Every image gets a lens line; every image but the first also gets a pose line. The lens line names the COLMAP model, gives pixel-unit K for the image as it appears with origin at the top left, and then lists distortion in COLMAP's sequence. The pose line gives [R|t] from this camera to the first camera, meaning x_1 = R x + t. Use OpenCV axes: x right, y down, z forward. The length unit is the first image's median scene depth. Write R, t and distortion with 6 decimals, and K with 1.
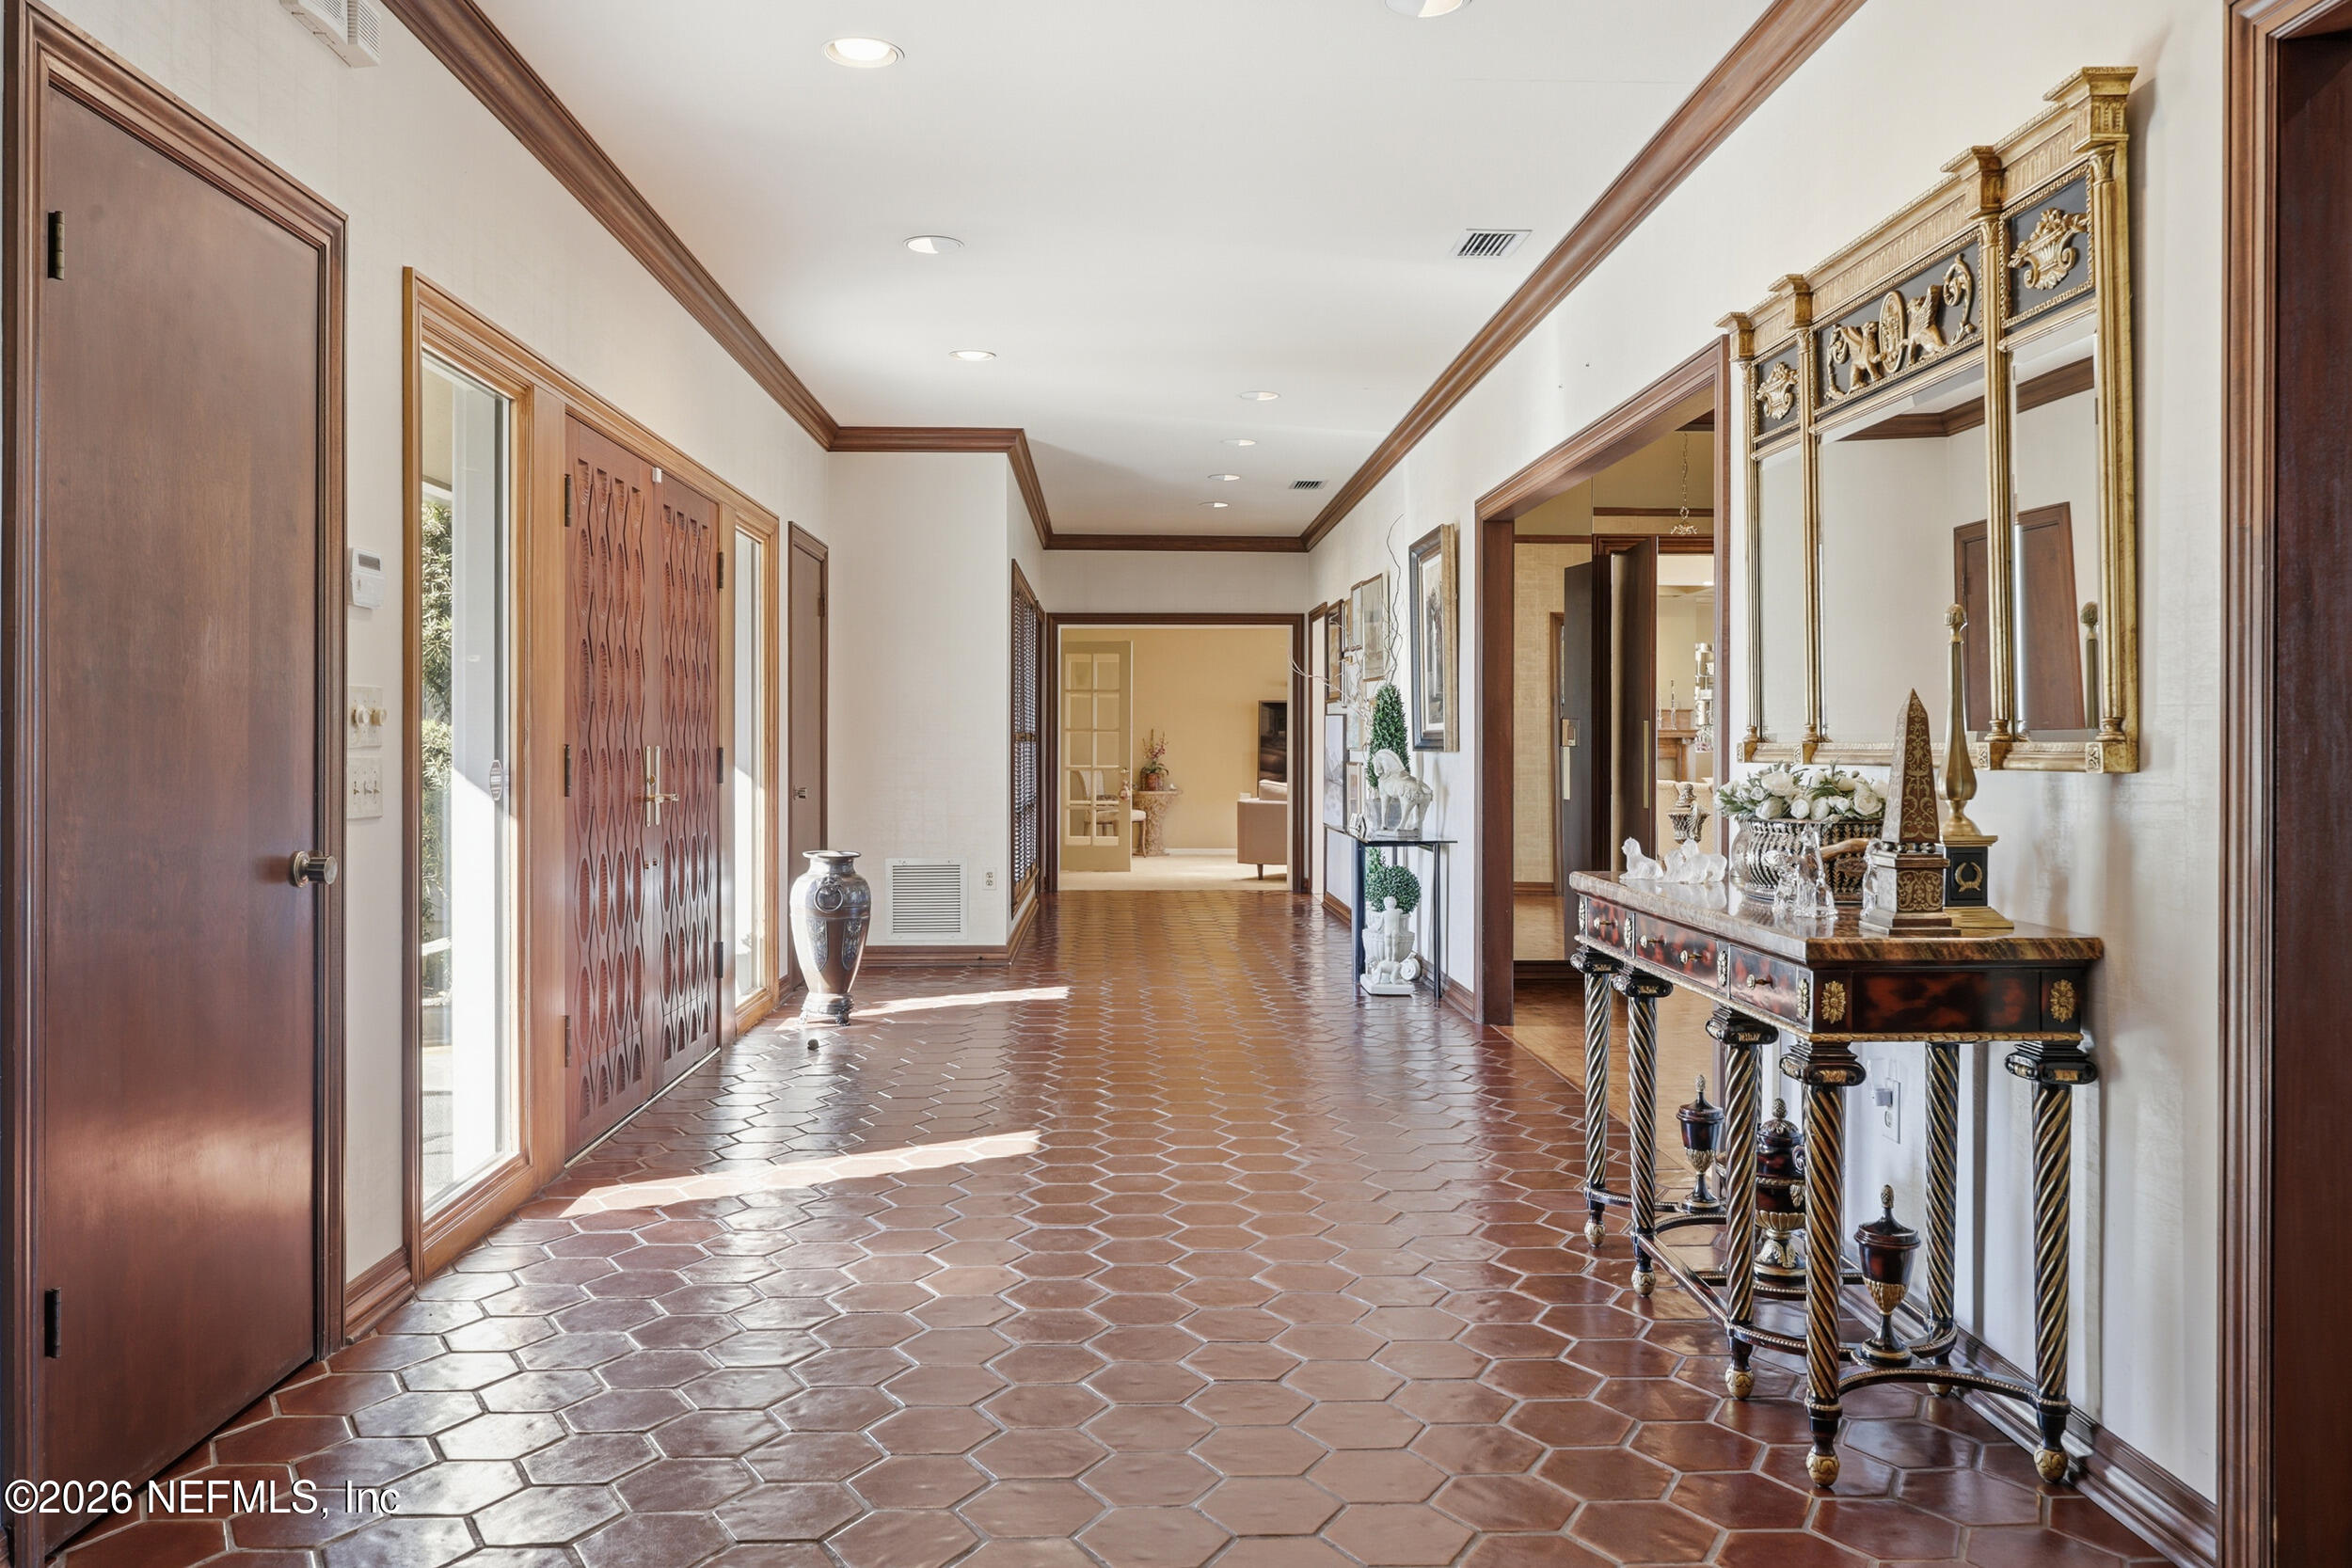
lens RADIAL K [[1766.4, 0, 1176.8], [0, 1766.4, 752.5], [0, 0, 1]] dist [0.000927, -0.000285]
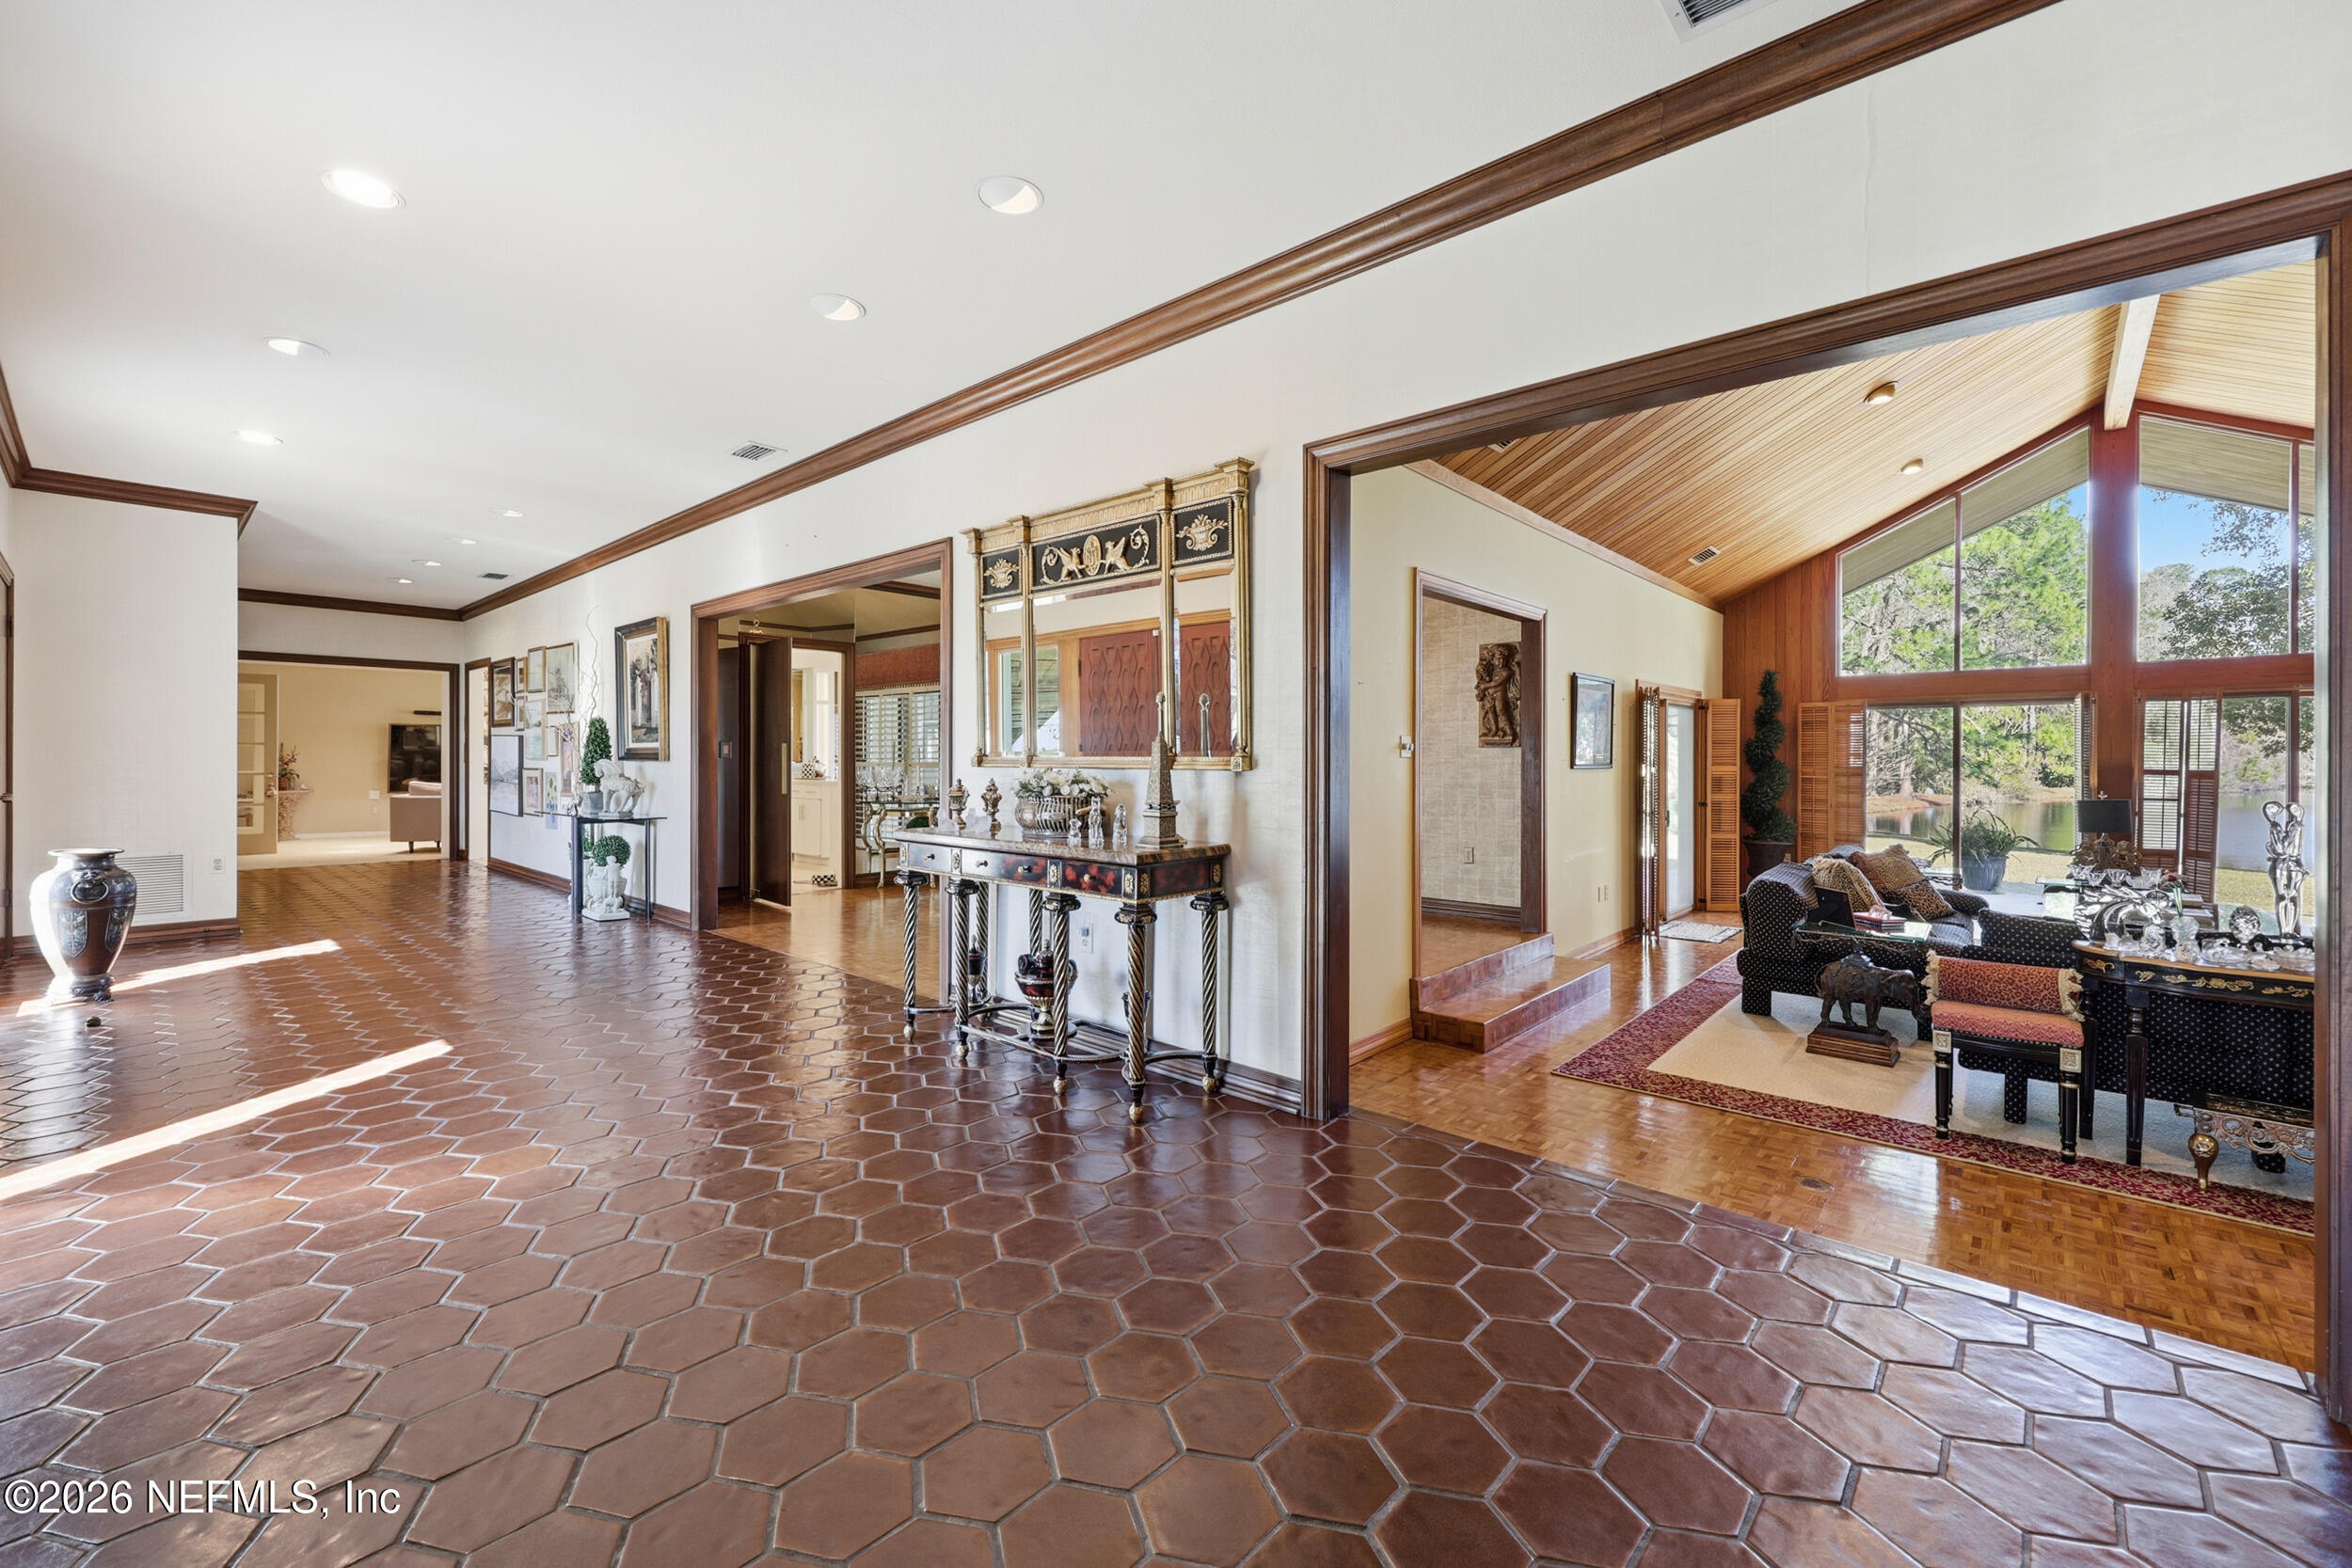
lens RADIAL K [[962.5, 0, 1174.0], [0, 962.5, 769.6], [0, 0, 1]] dist [-0.000382, -0.000055]
pose [[0.694084, -0.004982, 0.719876, -0.282893], [-0.000985, 0.999969, 0.007870, -0.000168], [-0.719893, -0.006172, 0.694058, 0.139071]]
